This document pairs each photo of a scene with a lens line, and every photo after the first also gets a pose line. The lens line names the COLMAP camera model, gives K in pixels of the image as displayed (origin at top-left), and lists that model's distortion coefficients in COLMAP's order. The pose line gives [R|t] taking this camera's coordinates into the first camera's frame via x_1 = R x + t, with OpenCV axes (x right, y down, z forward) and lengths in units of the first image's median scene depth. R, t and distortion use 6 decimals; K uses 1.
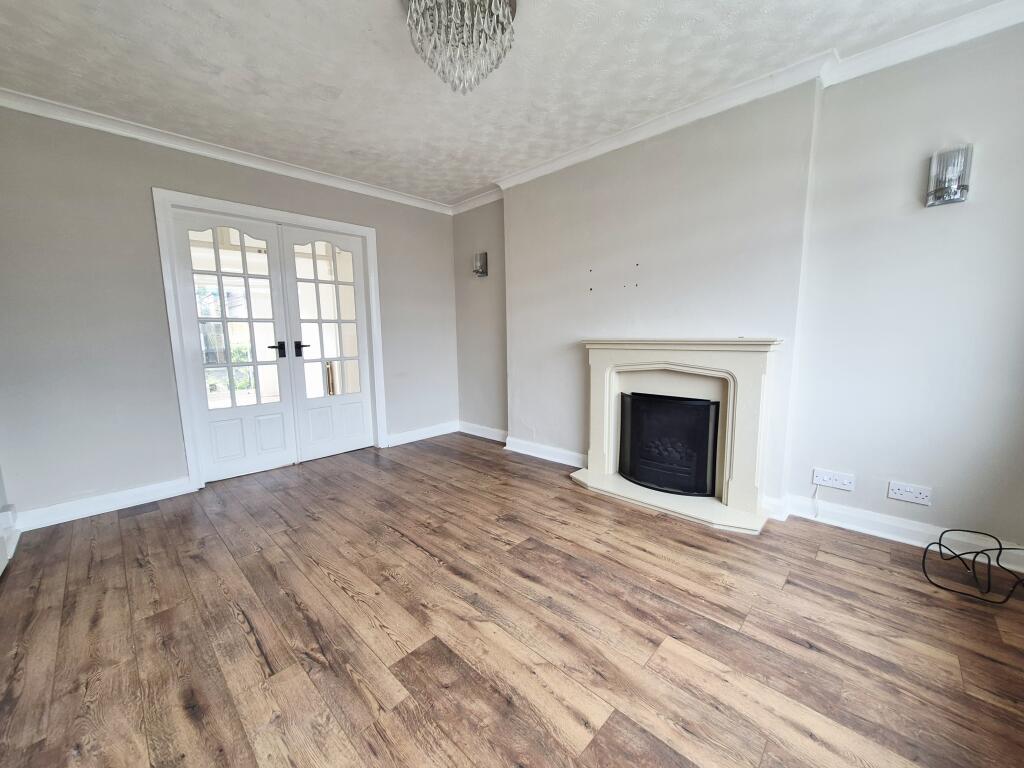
lens RADIAL K [[399.3, 0, 508.4], [0, 399.3, 386.9], [0, 0, 1]] dist [-0.002150, 0.000452]
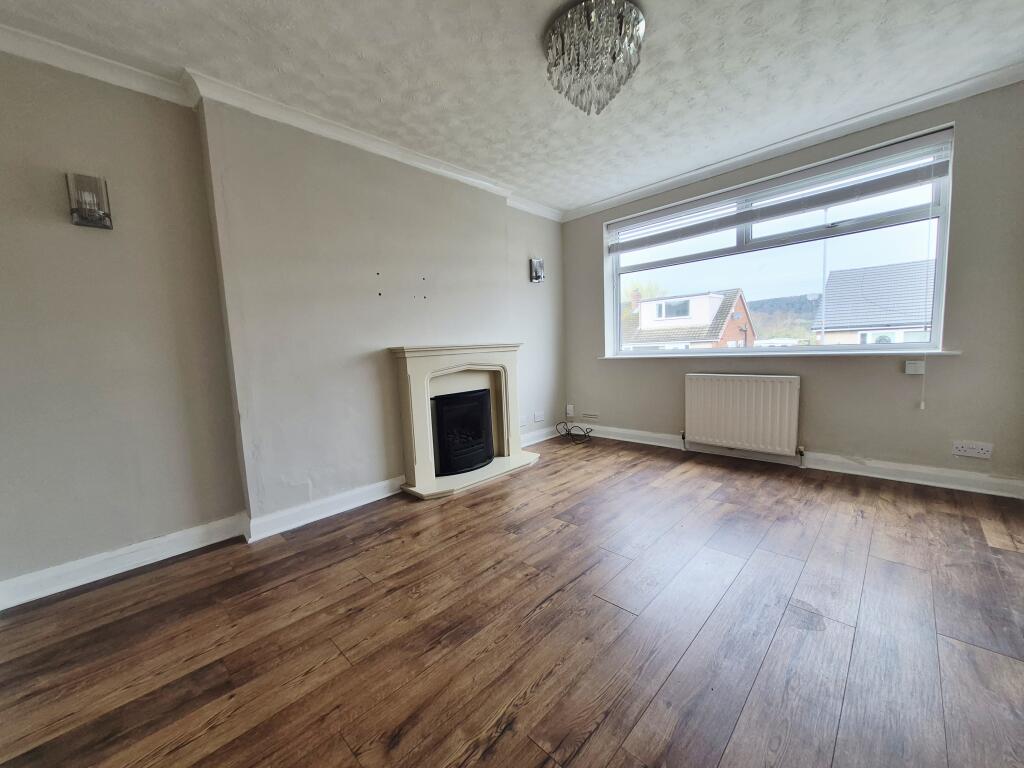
lens RADIAL K [[399.3, 0, 507.6], [0, 399.3, 382.3], [0, 0, 1]] dist [-0.002150, 0.000452]
pose [[0.012768, -0.078961, 0.996796, -0.838205], [0.179353, 0.980891, 0.075404, -0.075241], [-0.983702, 0.177816, 0.026686, 0.855758]]
